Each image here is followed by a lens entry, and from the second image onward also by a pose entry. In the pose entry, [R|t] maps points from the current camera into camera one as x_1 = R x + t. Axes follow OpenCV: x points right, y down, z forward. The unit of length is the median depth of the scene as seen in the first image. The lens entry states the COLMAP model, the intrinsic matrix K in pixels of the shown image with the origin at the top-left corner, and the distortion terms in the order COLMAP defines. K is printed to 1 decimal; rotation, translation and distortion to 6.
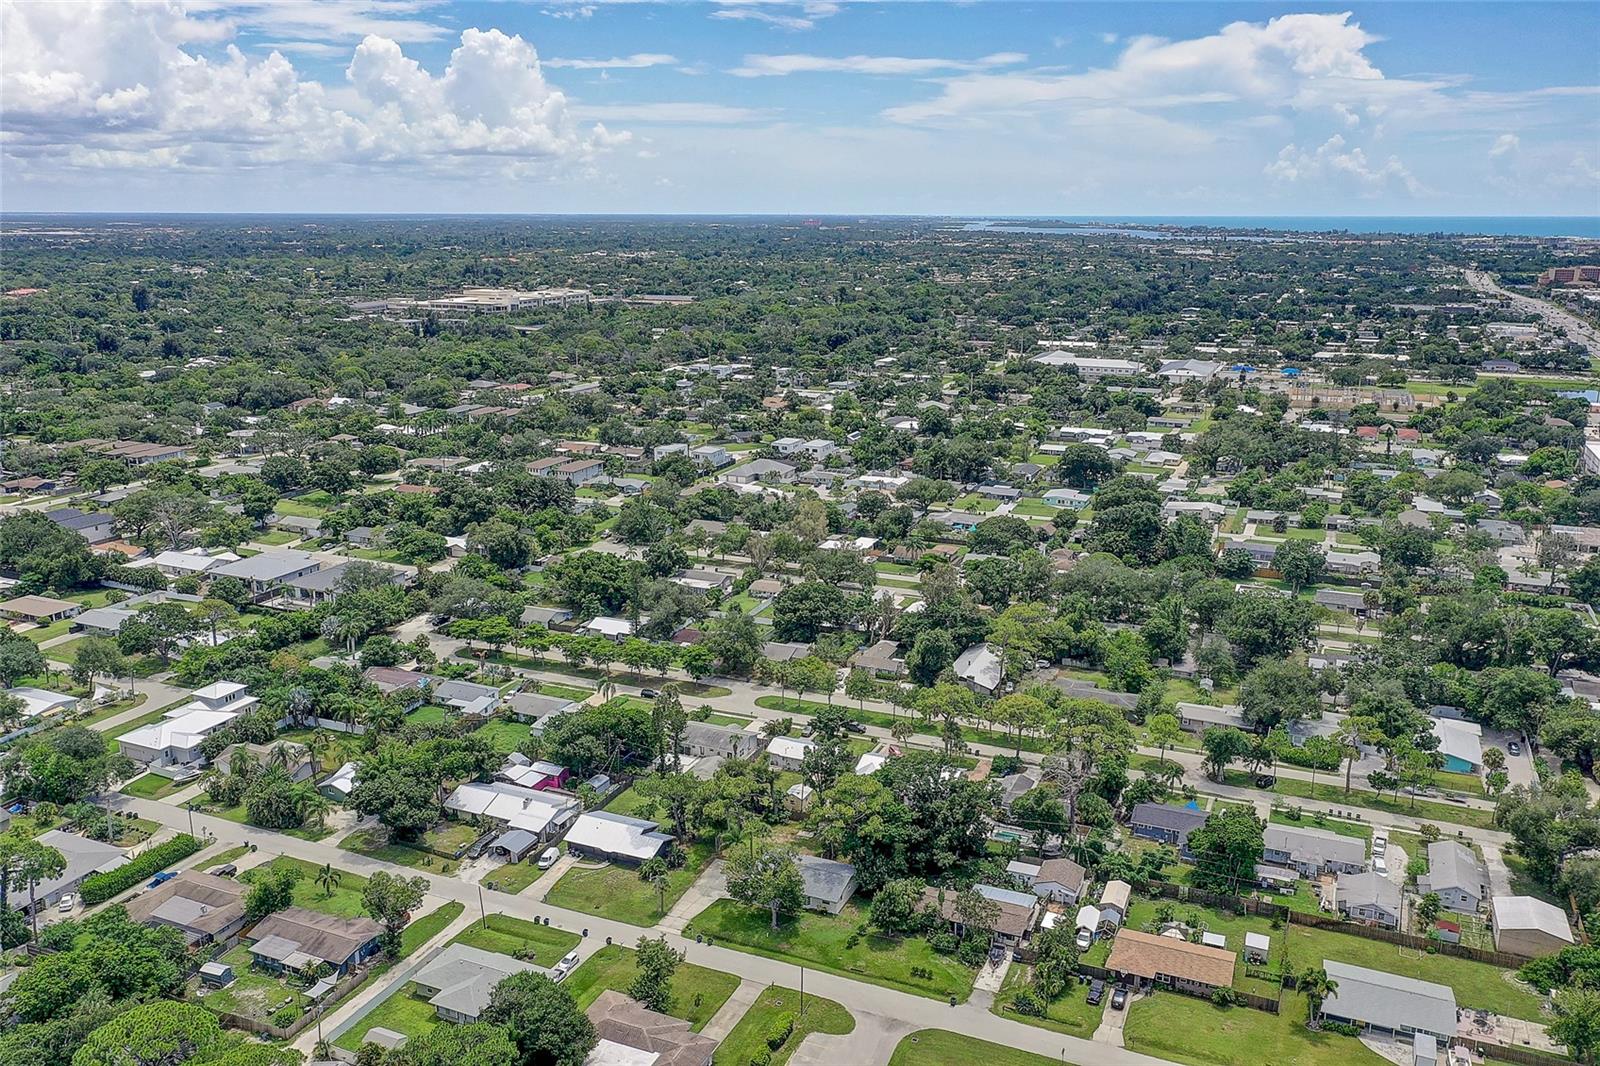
lens RADIAL K [[1260.7, 0, 800.5], [0, 1260.7, 532.7], [0, 0, 1]] dist [0.008580, -0.008503]
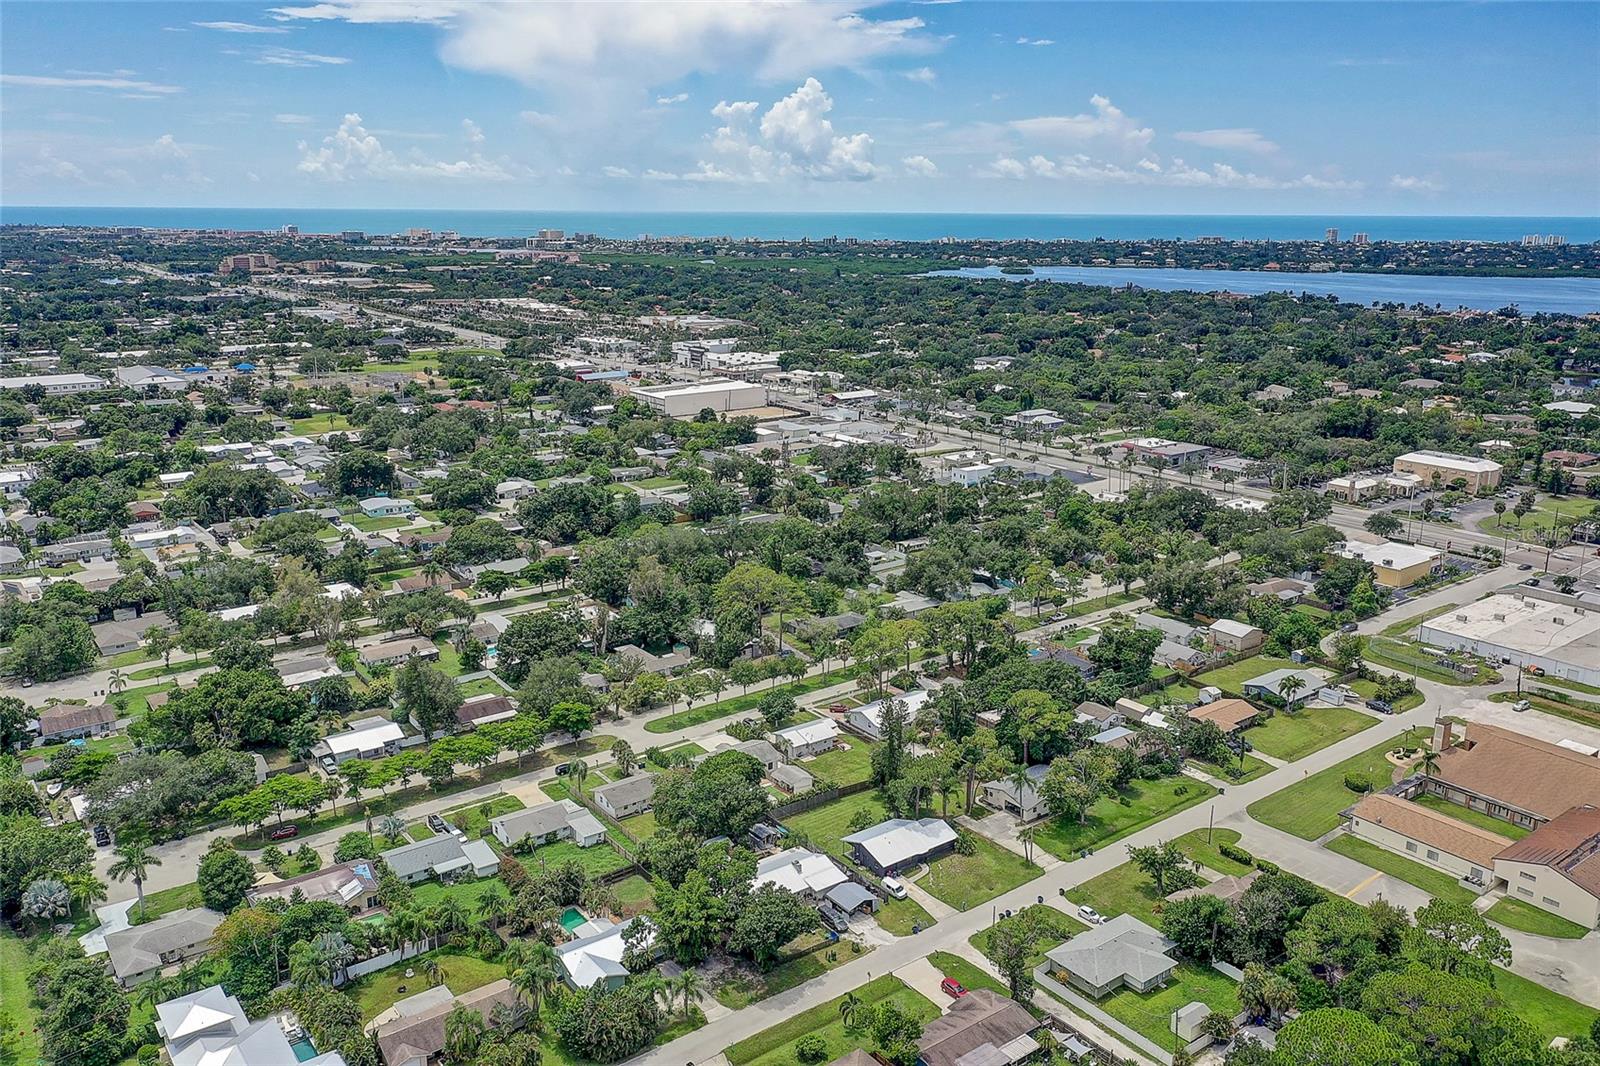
lens RADIAL K [[1260.7, 0, 801.3], [0, 1260.7, 532.8], [0, 0, 1]] dist [0.008580, -0.008503]
pose [[0.480090, -0.214948, 0.850477, -1.040620], [0.208338, 0.969714, 0.127478, -0.146937], [-0.852120, 0.115985, 0.510332, 0.570000]]
